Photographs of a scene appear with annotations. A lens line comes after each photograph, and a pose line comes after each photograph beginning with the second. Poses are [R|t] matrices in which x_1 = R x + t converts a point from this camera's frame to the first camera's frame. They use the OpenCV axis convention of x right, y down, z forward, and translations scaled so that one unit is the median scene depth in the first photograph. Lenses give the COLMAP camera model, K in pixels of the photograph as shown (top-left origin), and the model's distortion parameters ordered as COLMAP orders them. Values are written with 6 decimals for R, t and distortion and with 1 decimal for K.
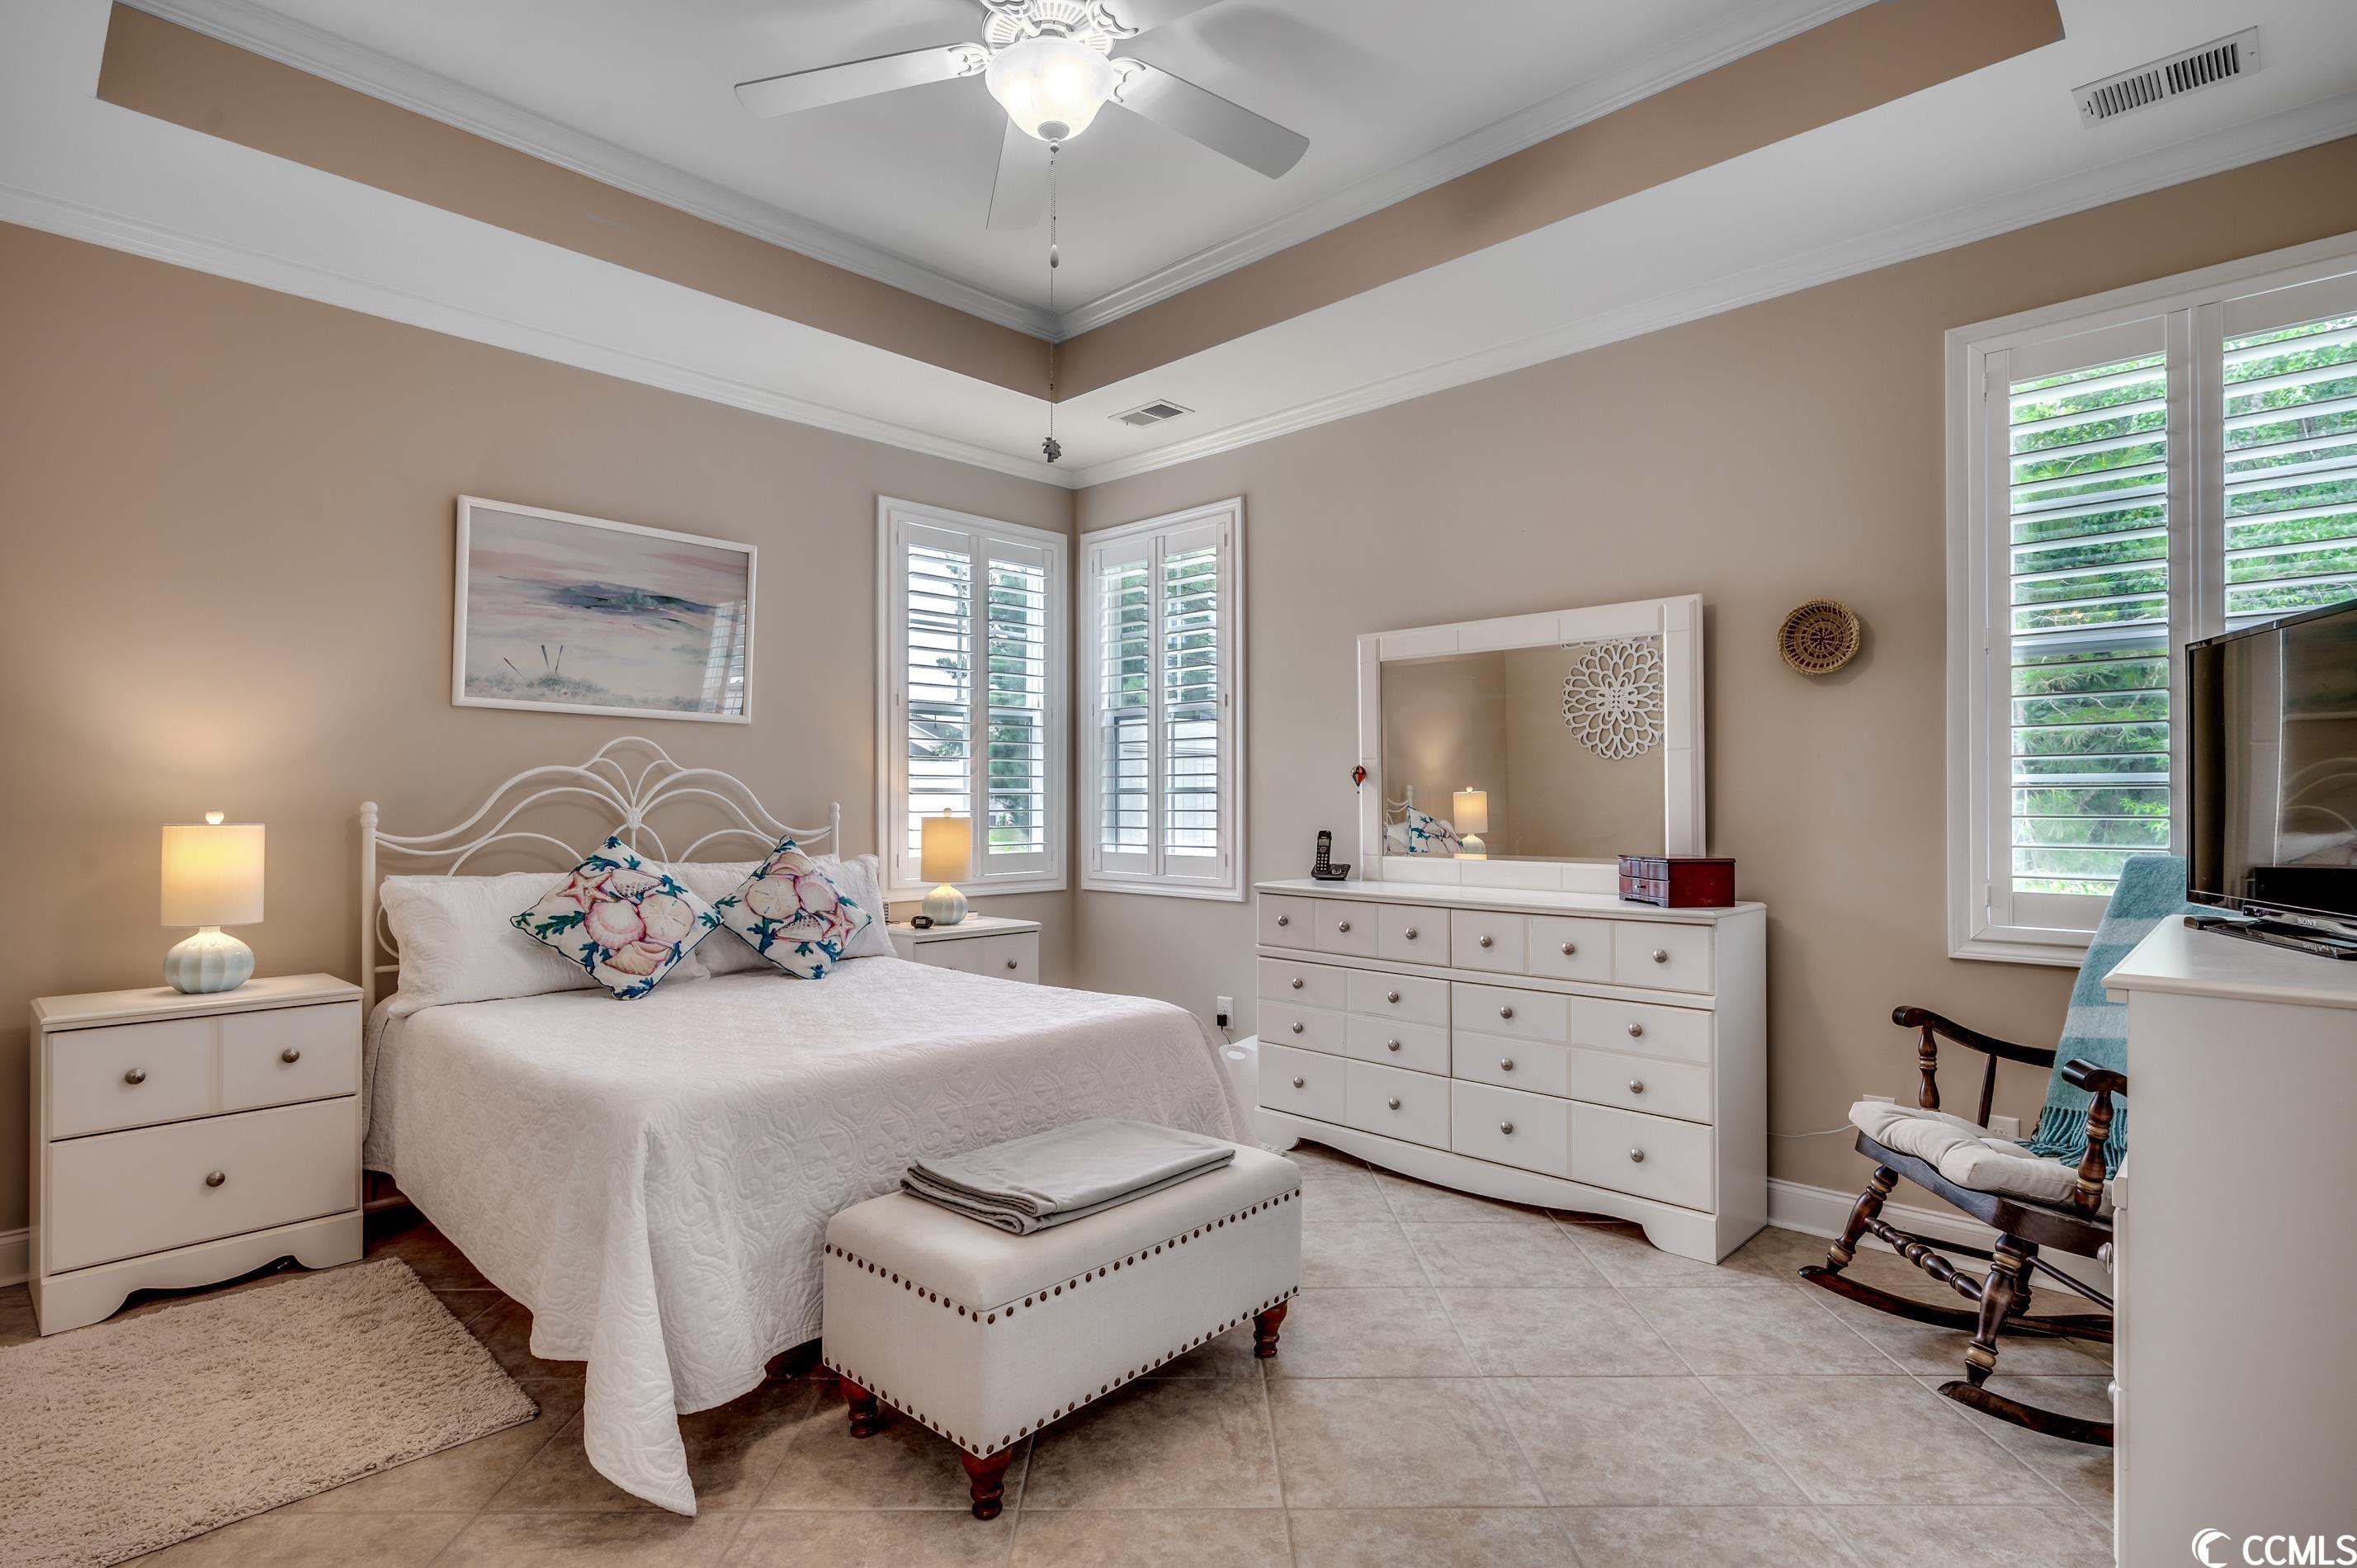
lens RADIAL K [[1174.8, 0, 1187.1], [0, 1174.8, 813.4], [0, 0, 1]] dist [-0.000325, -0.000743]
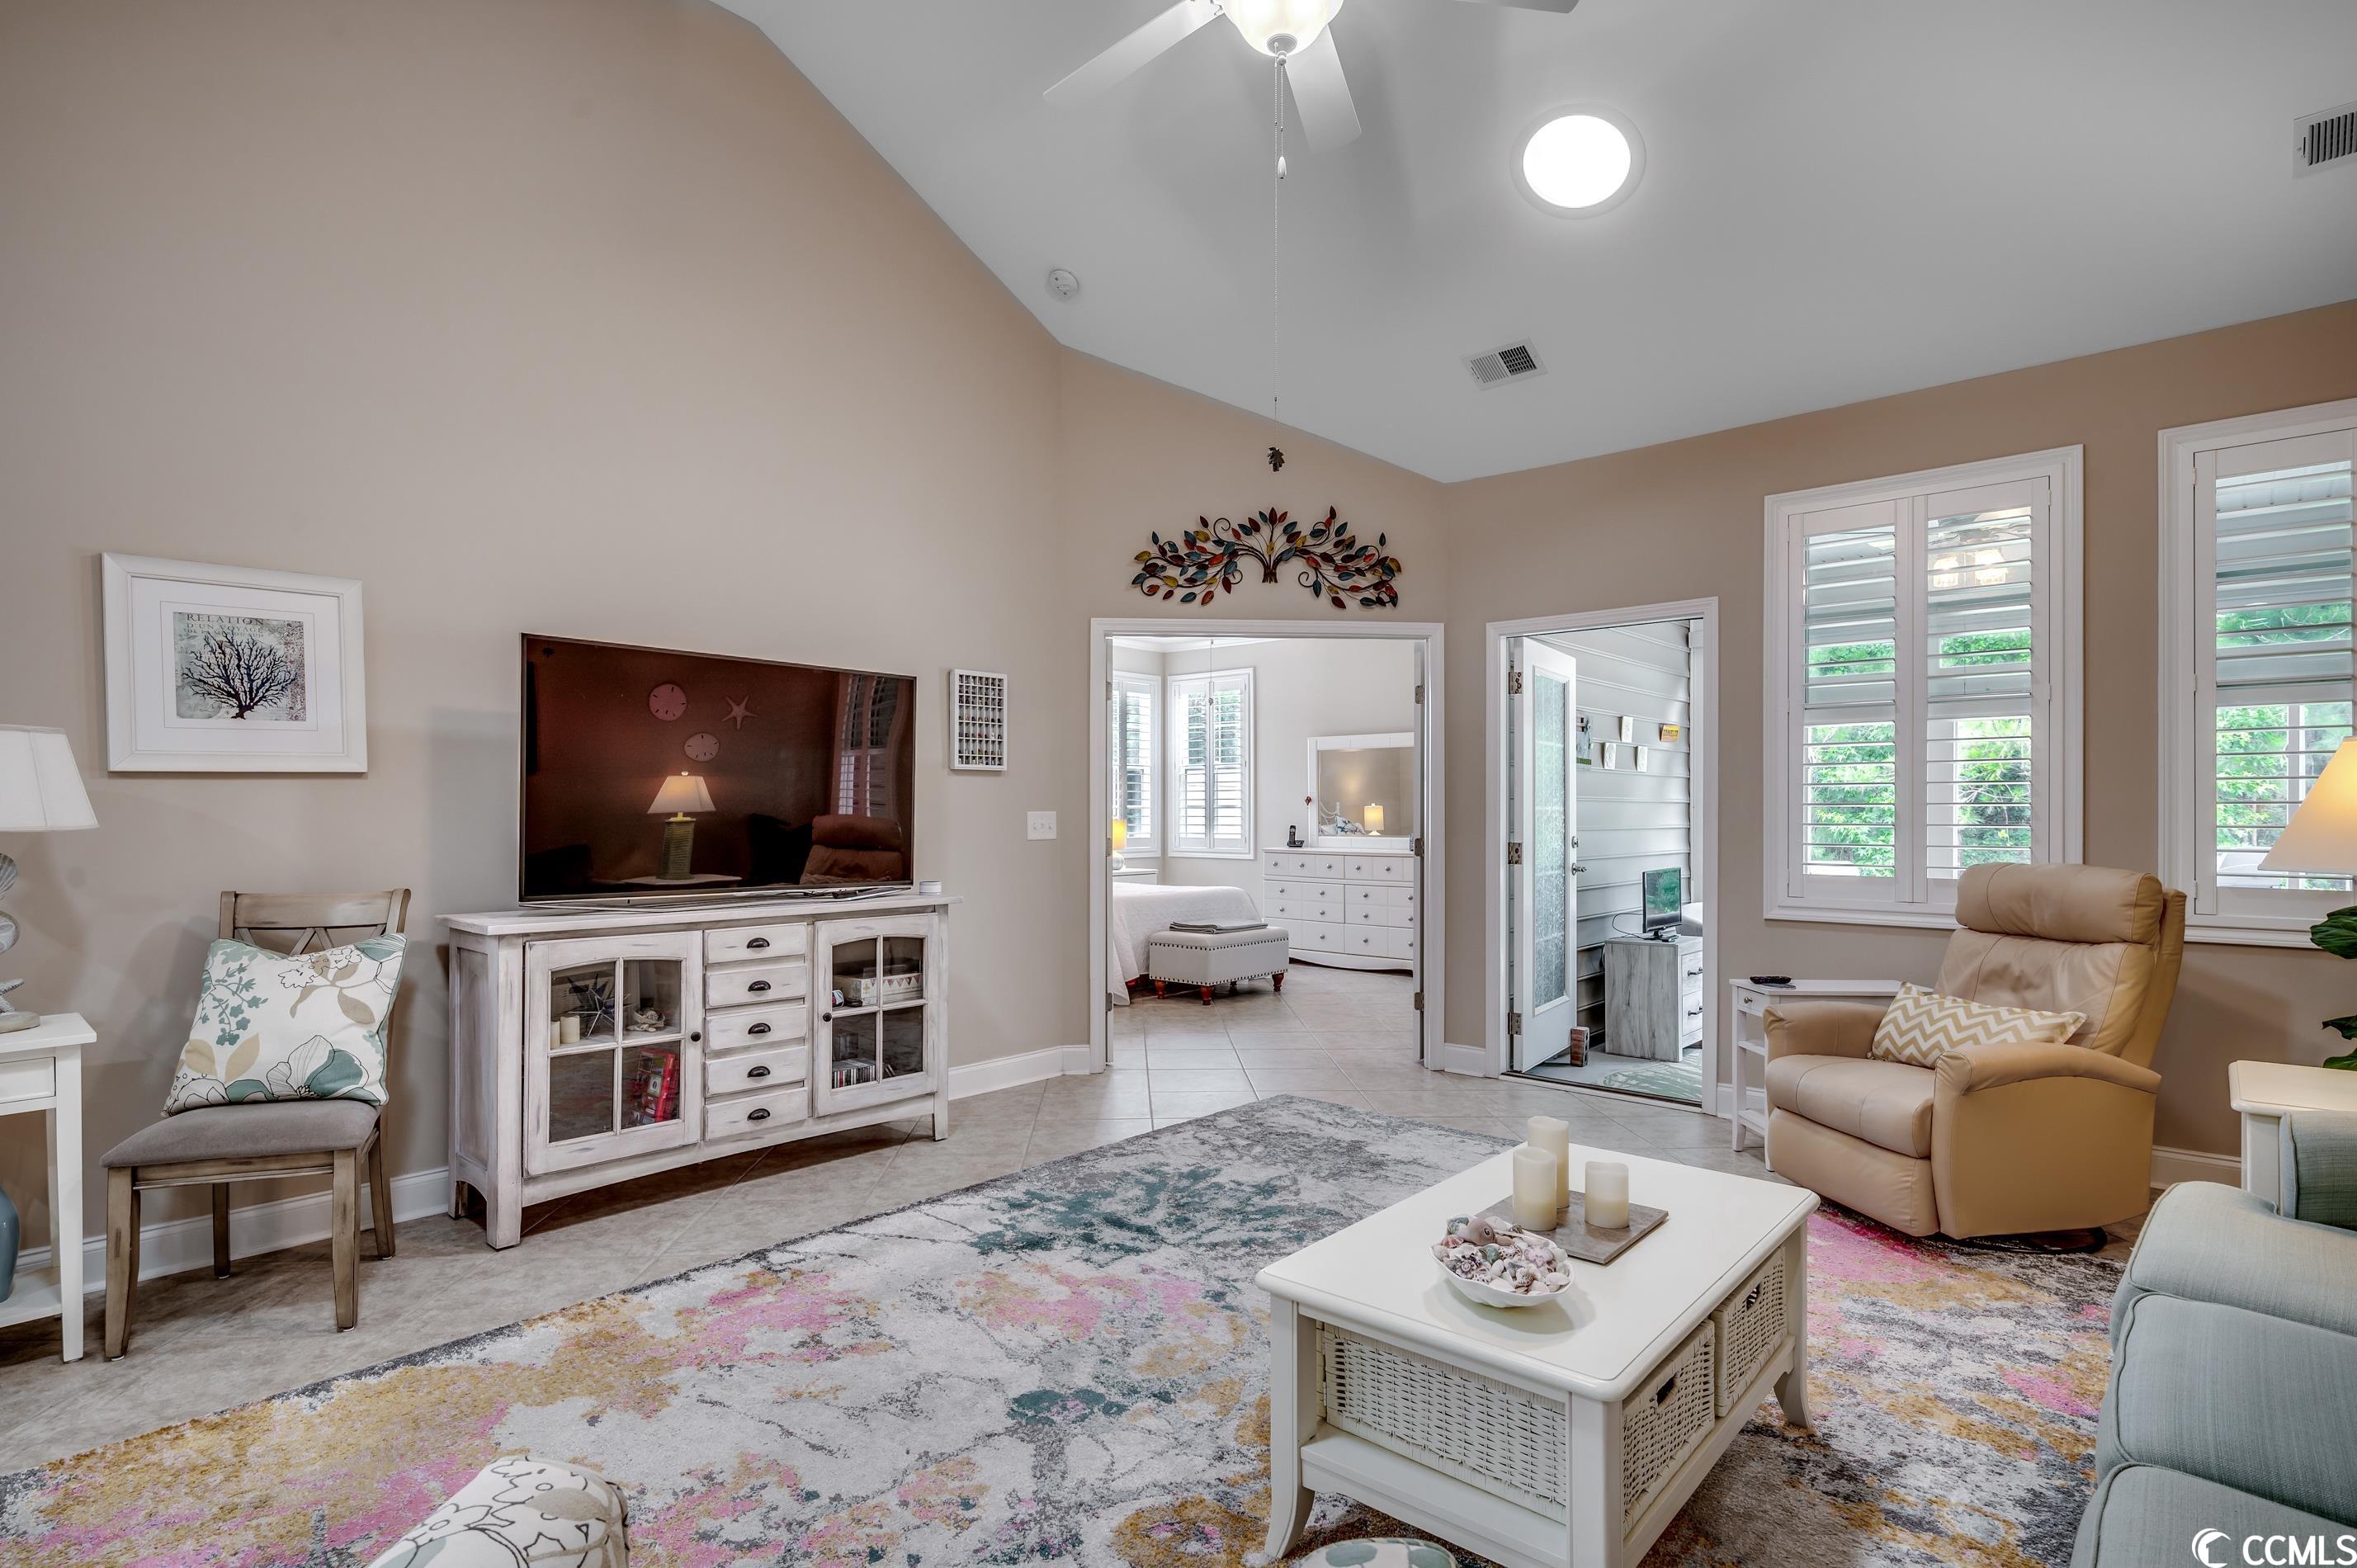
lens RADIAL K [[1174.8, 0, 1187.1], [0, 1174.8, 813.4], [0, 0, 1]] dist [-0.000325, -0.000743]
pose [[0.999313, -0.000333, 0.037057, -0.191594], [0.000631, 0.999968, -0.008031, 0.011534], [-0.037054, 0.008049, 0.999281, -1.408346]]
